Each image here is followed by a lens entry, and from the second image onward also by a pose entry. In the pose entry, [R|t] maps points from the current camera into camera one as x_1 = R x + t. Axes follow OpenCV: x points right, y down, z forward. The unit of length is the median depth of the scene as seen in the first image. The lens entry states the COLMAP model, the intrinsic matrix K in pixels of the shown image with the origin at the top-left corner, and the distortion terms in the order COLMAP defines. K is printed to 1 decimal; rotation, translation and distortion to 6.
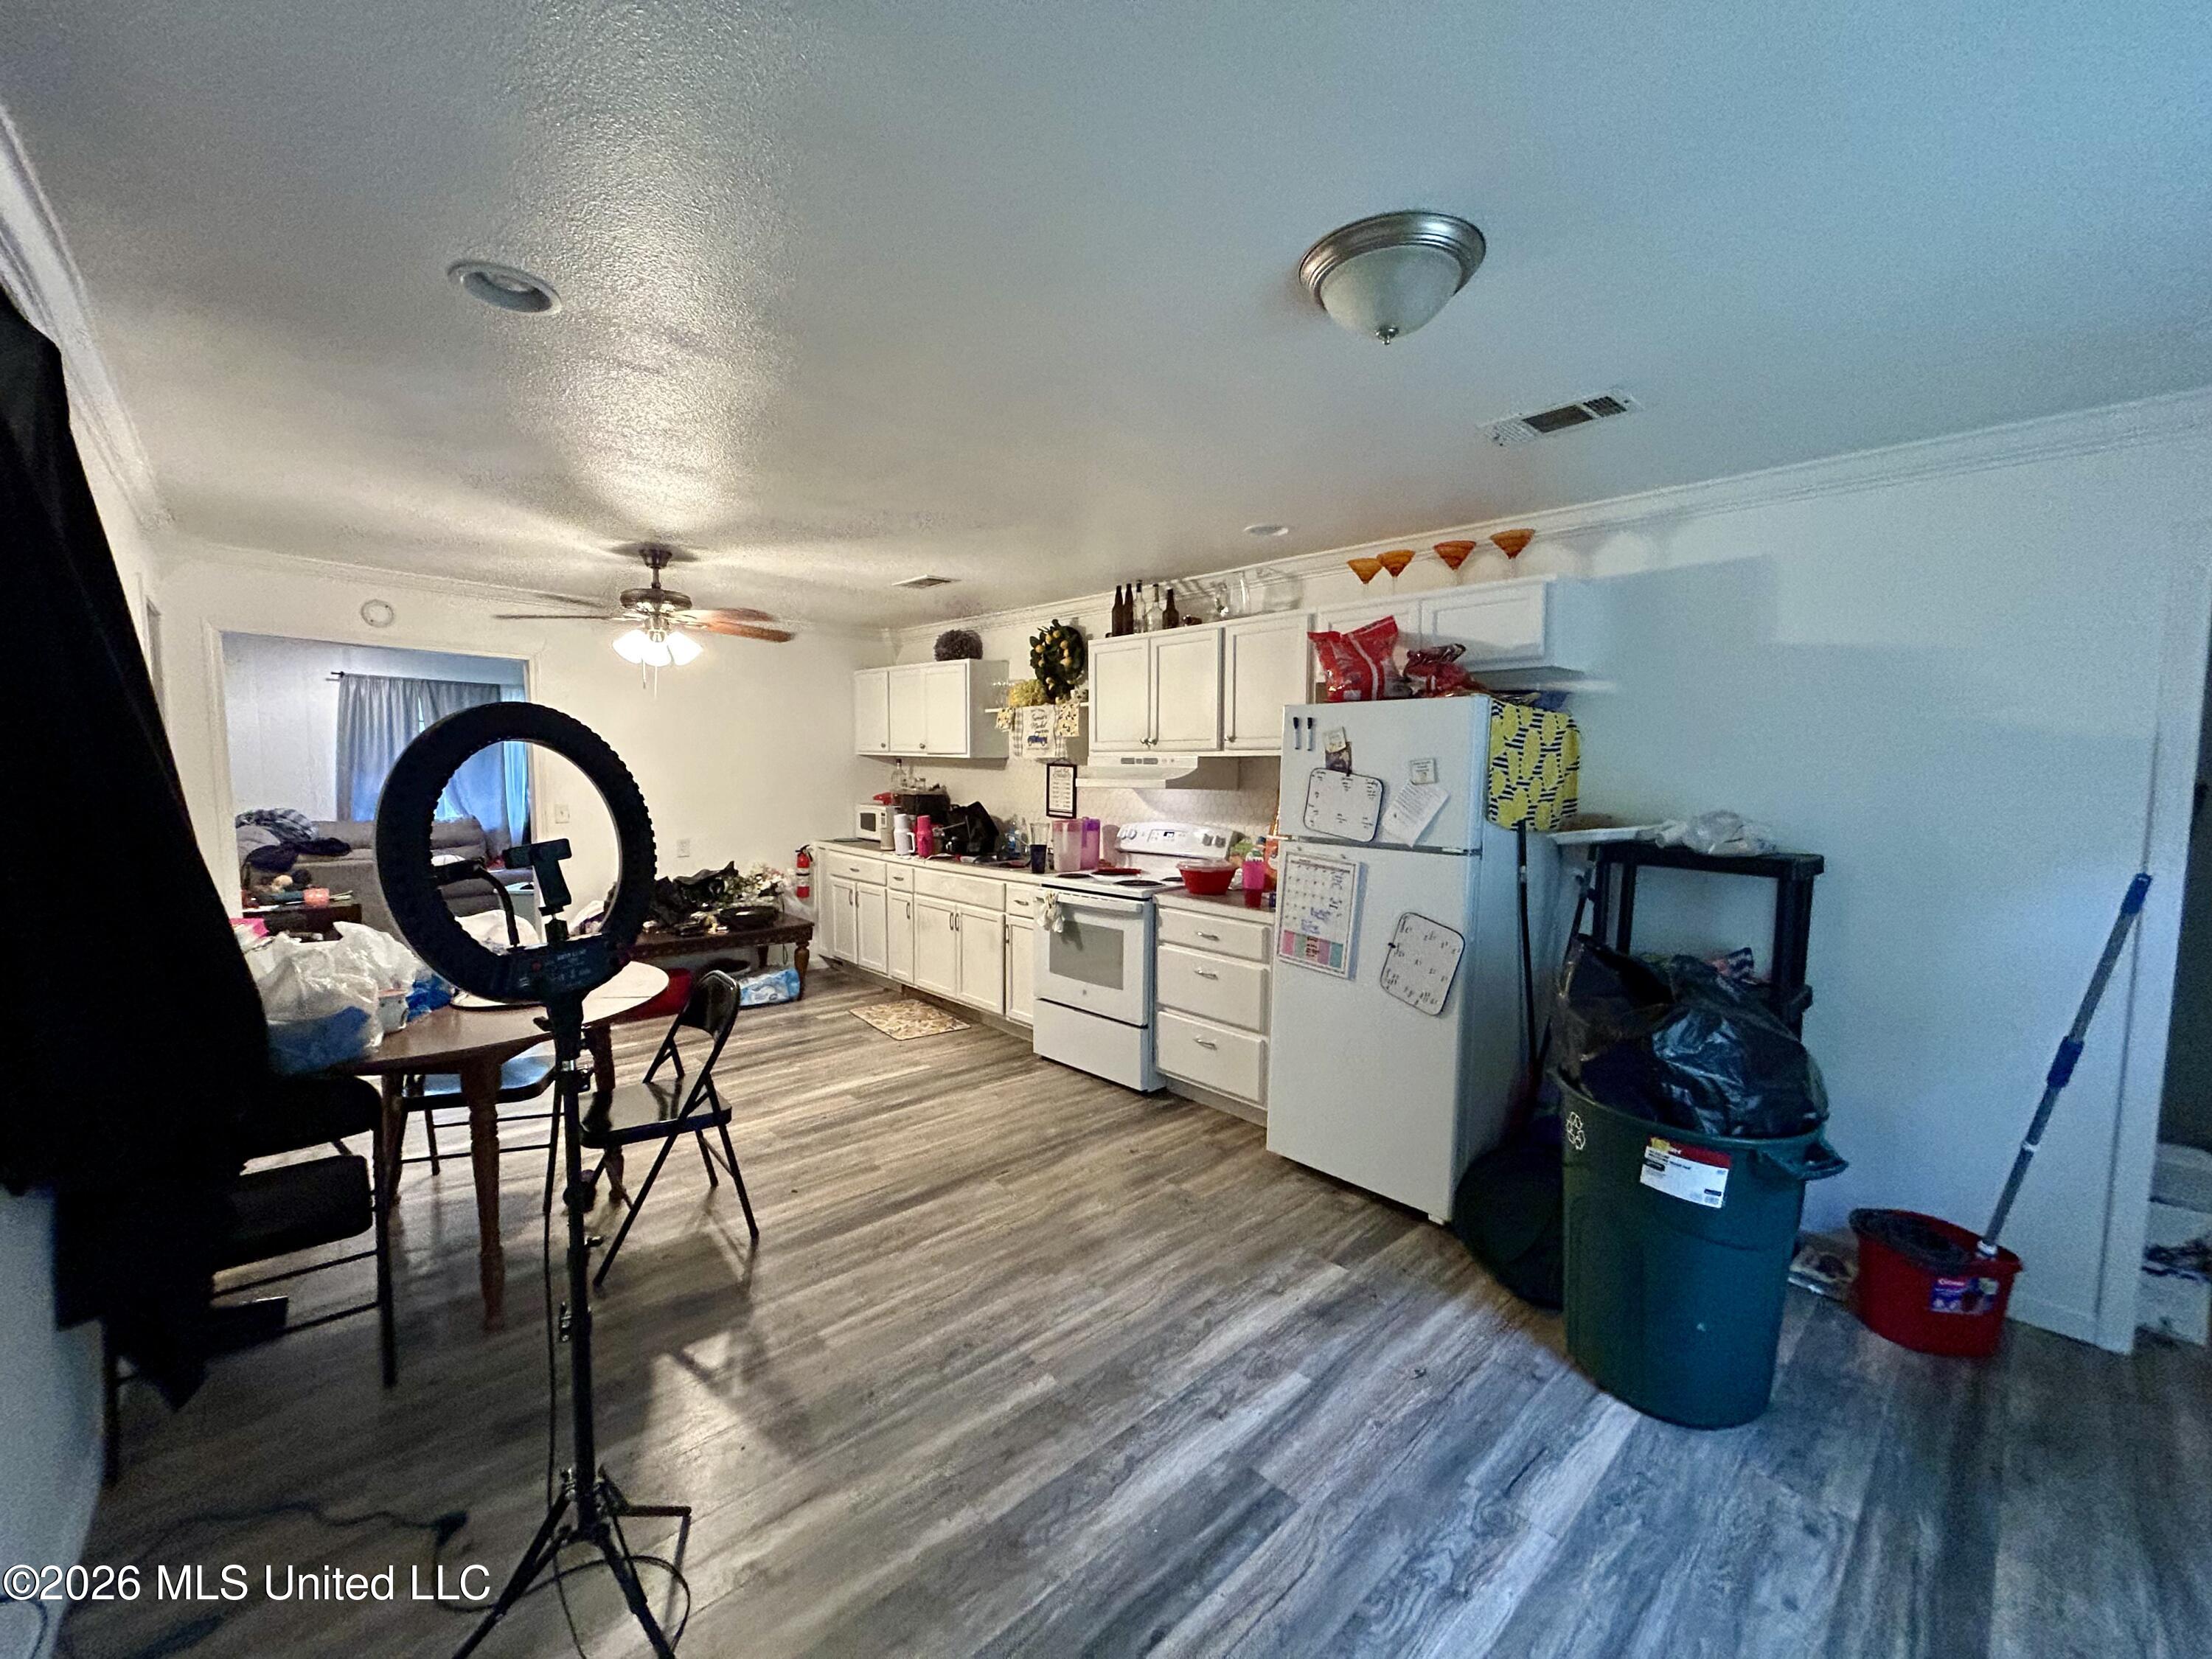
lens RADIAL K [[889.3, 0, 1111.6], [0, 889.3, 833.2], [0, 0, 1]] dist [-0.004043, -0.000283]
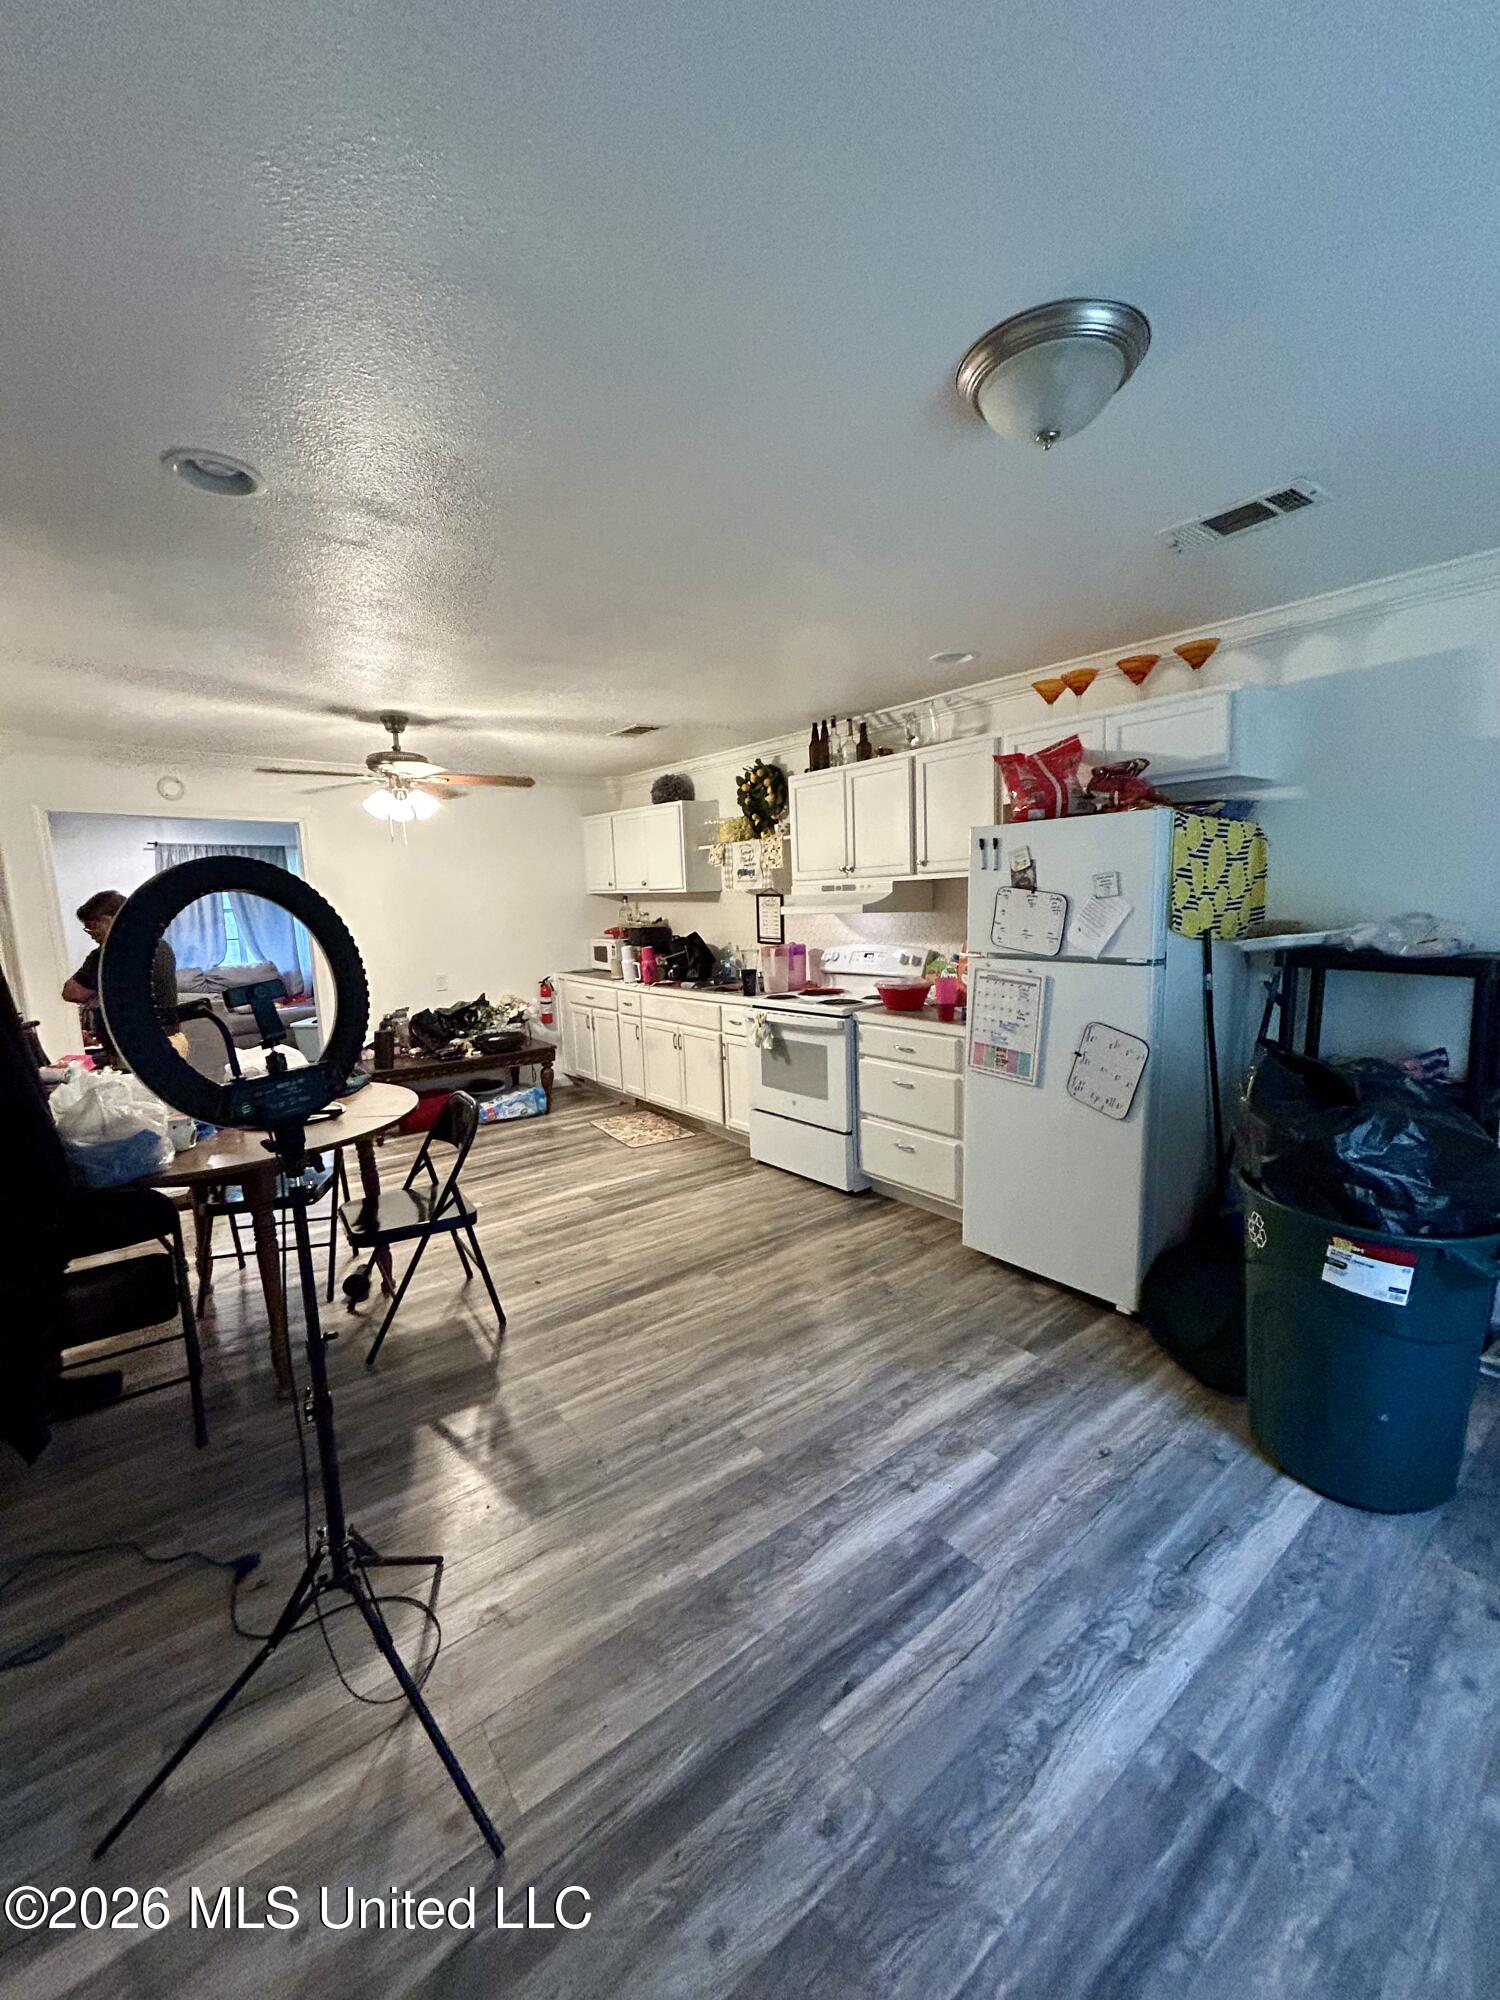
lens RADIAL K [[804.1, 0, 757.1], [0, 804.1, 1005.4], [0, 0, 1]] dist [-0.004043, -0.000283]
pose [[0.995186, -0.030171, -0.093242, 0.033705], [0.035635, 0.997709, 0.057509, 0.001165], [0.091293, -0.060555, 0.993981, 0.031689]]
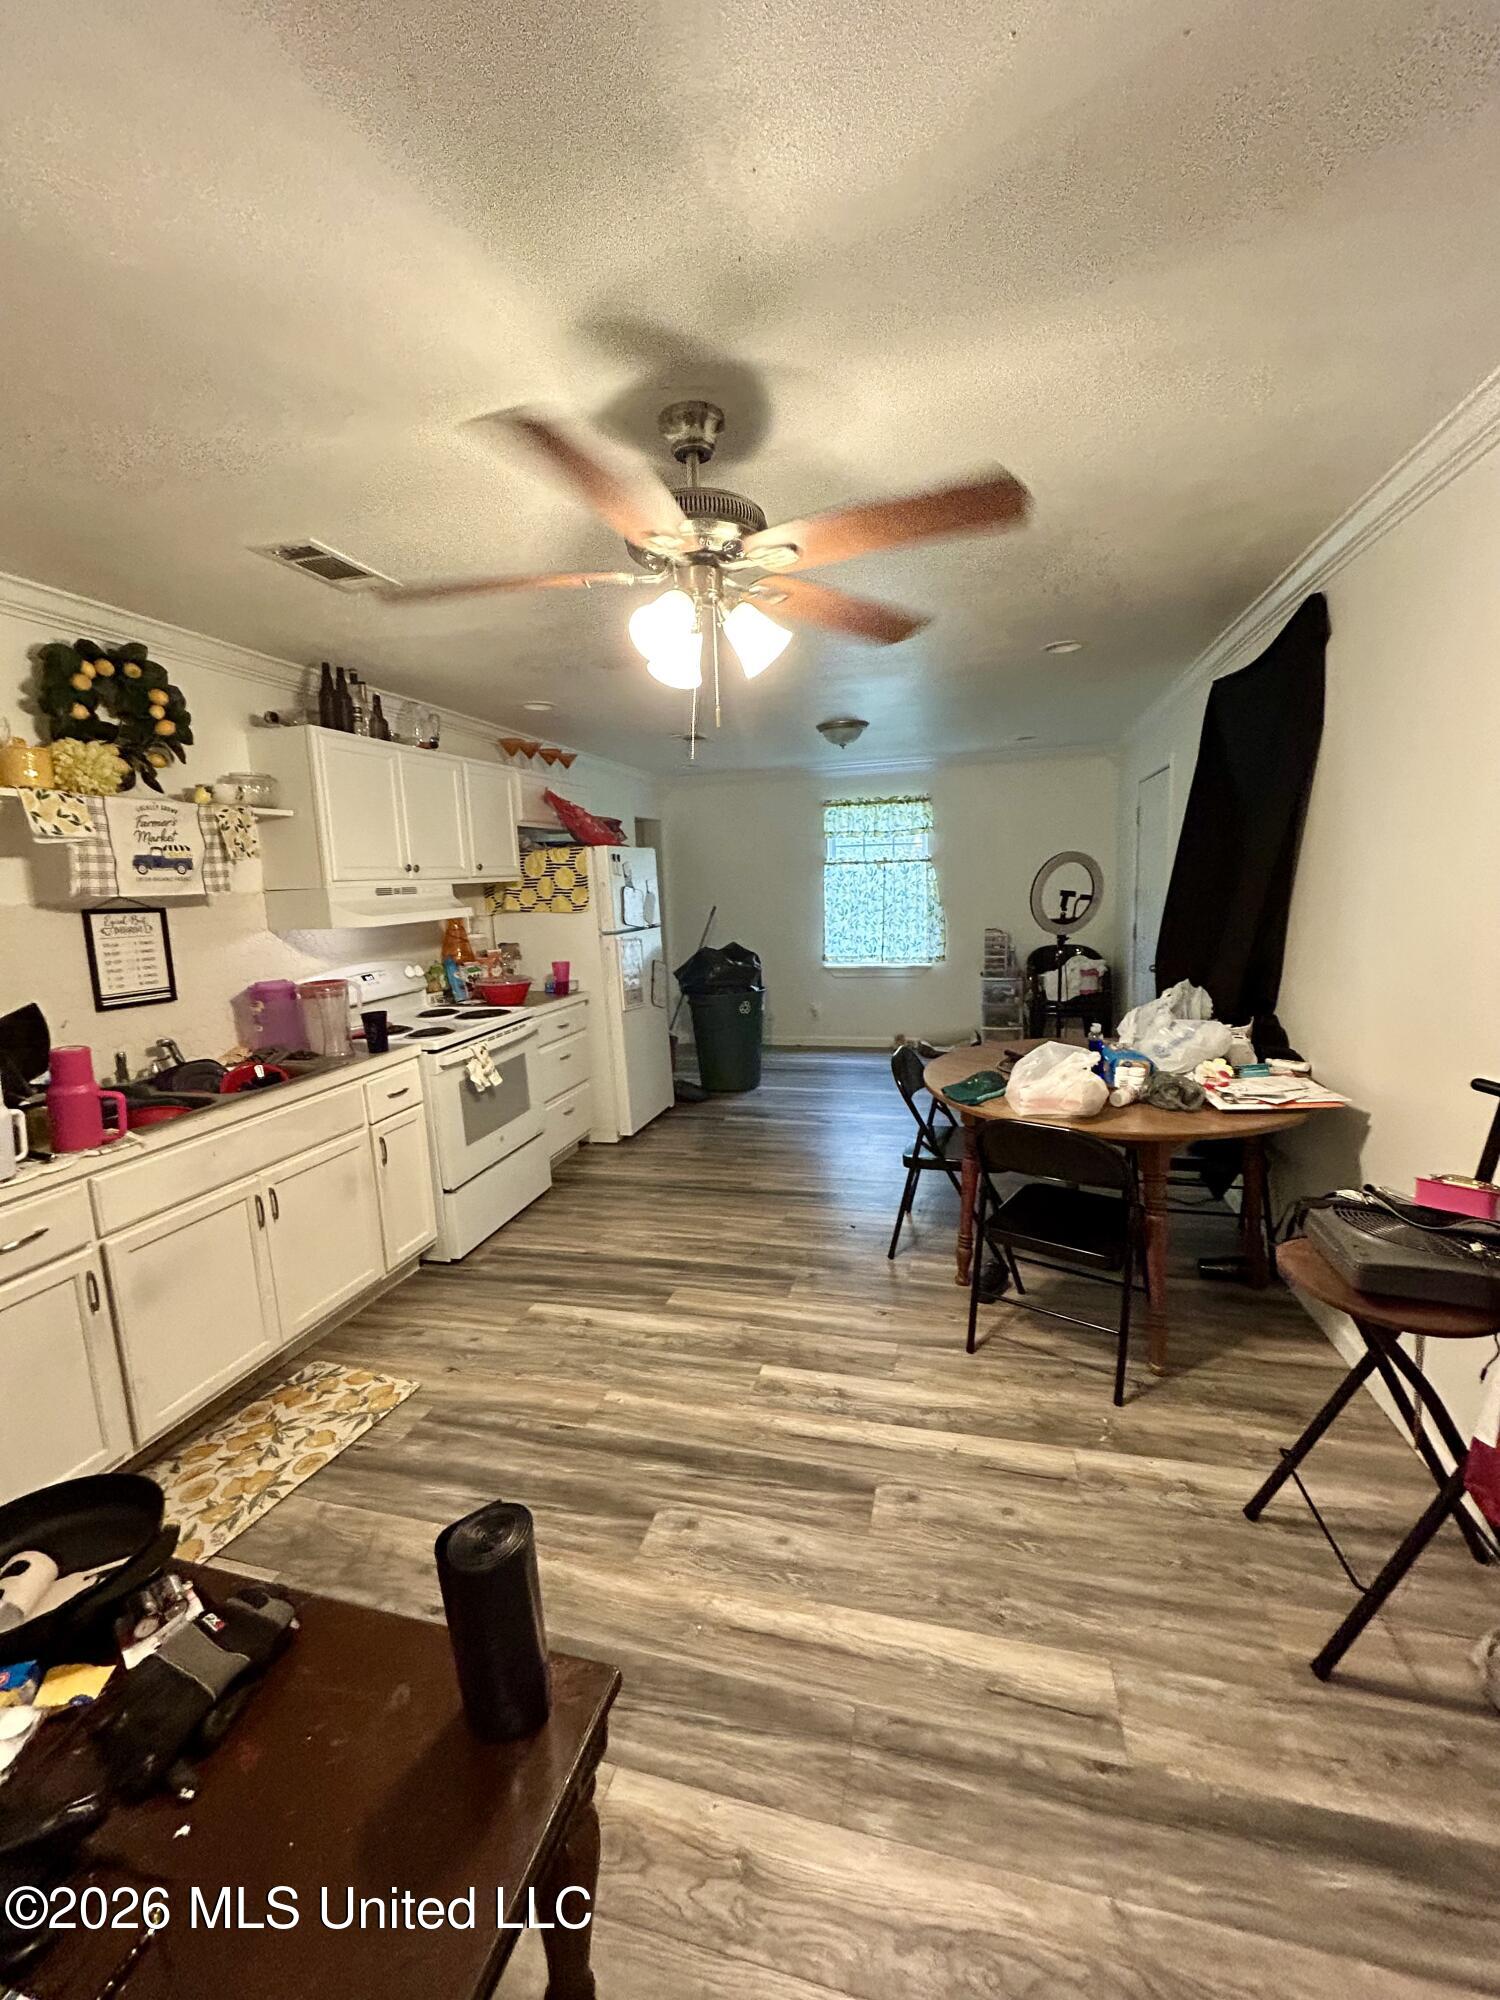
lens RADIAL K [[804.1, 0, 759.2], [0, 804.1, 1002.9], [0, 0, 1]] dist [-0.004043, -0.000283]
pose [[-0.532834, -0.121896, 0.837394, -1.418465], [0.099052, 0.973784, 0.204777, -0.172859], [-0.840403, 0.192058, -0.506791, 1.927652]]
